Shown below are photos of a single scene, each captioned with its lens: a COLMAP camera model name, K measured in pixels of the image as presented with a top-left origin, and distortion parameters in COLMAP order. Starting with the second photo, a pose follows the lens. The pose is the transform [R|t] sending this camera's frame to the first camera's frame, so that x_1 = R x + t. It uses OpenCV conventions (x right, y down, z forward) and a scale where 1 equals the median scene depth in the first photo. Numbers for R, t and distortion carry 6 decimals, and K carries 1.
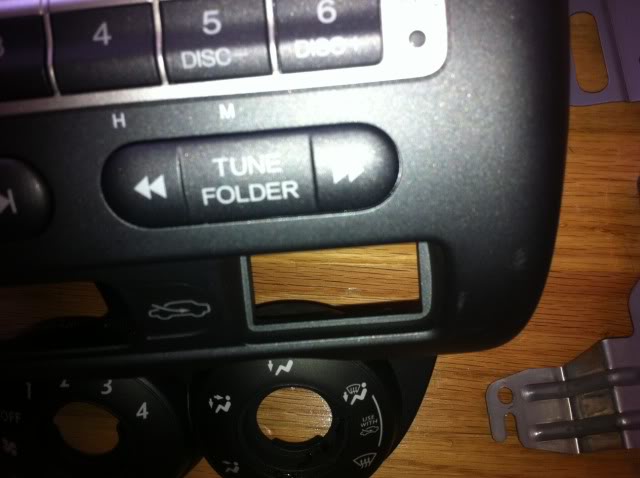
lens RADIAL K [[606.5, 0, 320.0], [0, 606.5, 239.0], [0, 0, 1]] dist [-0.003326, -0.024075]
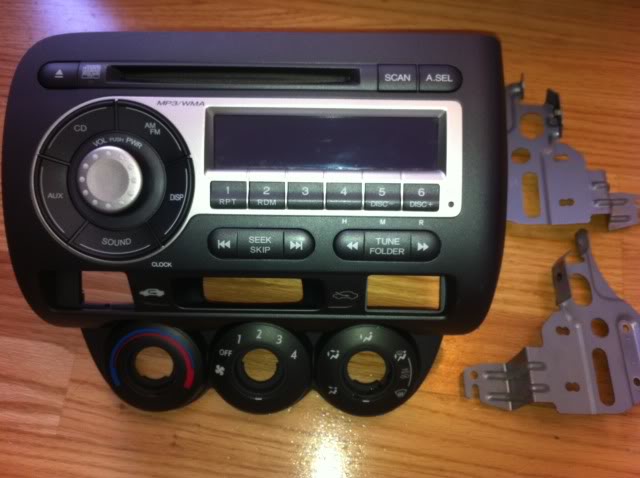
lens RADIAL K [[606.5, 0, 320.0], [0, 606.5, 239.0], [0, 0, 1]] dist [-0.003326, -0.024075]
pose [[0.994944, 0.098311, 0.020528, -0.286964], [-0.095135, 0.988079, -0.121030, 0.139596], [-0.032182, 0.118465, 0.992437, -1.043901]]
